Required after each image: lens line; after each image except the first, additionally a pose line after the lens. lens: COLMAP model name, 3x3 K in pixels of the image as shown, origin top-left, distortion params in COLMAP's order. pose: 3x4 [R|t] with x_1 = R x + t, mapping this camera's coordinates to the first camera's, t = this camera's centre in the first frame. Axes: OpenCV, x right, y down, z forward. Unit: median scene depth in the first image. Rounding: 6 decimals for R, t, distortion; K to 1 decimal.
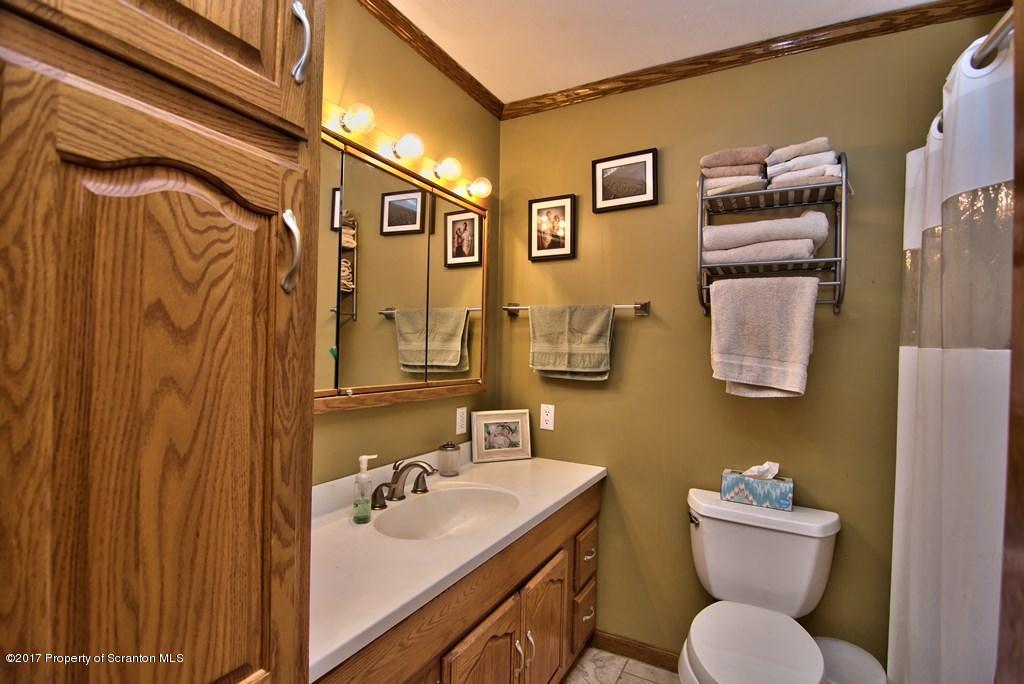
lens RADIAL K [[489.7, 0, 516.7], [0, 489.7, 343.5], [0, 0, 1]] dist [-0.007252, -0.010094]
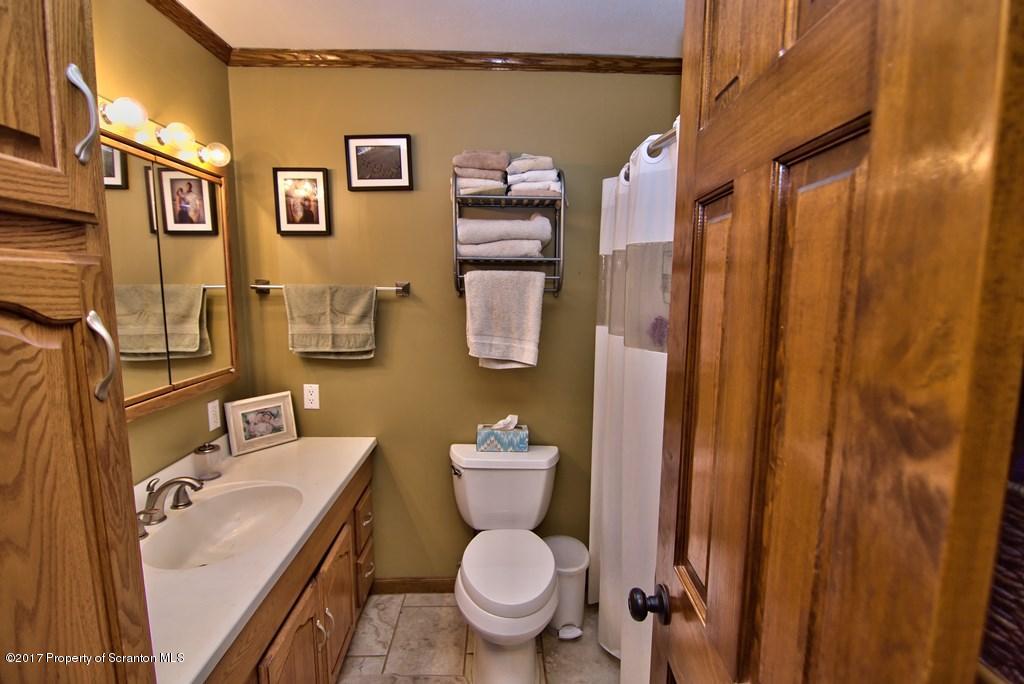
lens RADIAL K [[489.7, 0, 516.7], [0, 489.7, 343.5], [0, 0, 1]] dist [-0.007252, -0.010094]
pose [[0.861324, -0.081928, 0.501407, -0.088322], [0.011273, 0.989751, 0.142355, -0.121390], [-0.507931, -0.116961, 0.853420, -0.063484]]
